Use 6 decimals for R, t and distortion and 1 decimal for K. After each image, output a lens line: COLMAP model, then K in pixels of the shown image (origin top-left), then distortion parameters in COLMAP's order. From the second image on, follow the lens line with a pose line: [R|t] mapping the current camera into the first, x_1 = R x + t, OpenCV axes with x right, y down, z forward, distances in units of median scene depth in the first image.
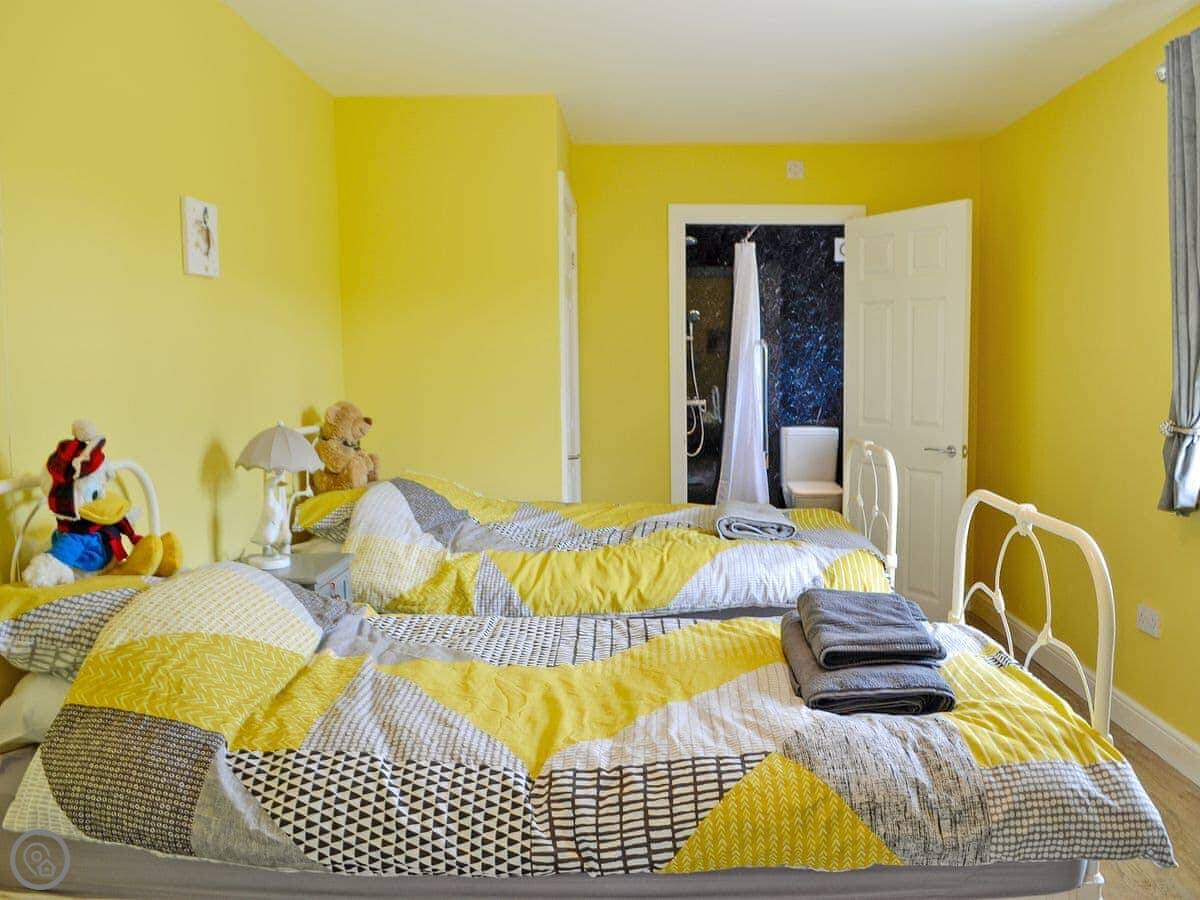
lens RADIAL K [[1209.4, 0, 600.0], [0, 1209.4, 450.0], [0, 0, 1]] dist [-0.062125, -0.003102]
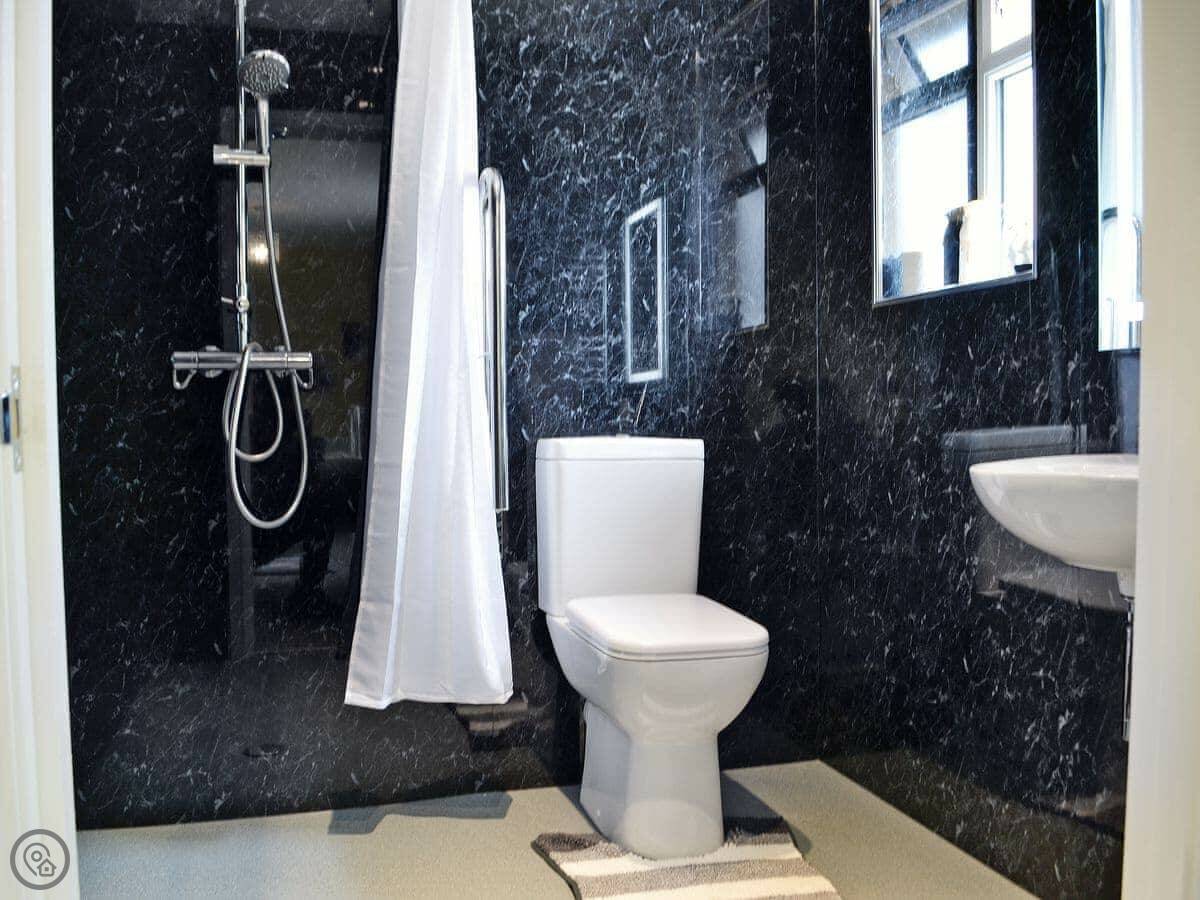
lens RADIAL K [[1209.4, 0, 600.0], [0, 1209.4, 450.0], [0, 0, 1]] dist [-0.062125, -0.003102]
pose [[0.957544, -0.007729, 0.288184, 0.067900], [0.016534, 0.999467, -0.028132, -0.005384], [-0.287814, 0.031702, 0.957162, 0.669993]]
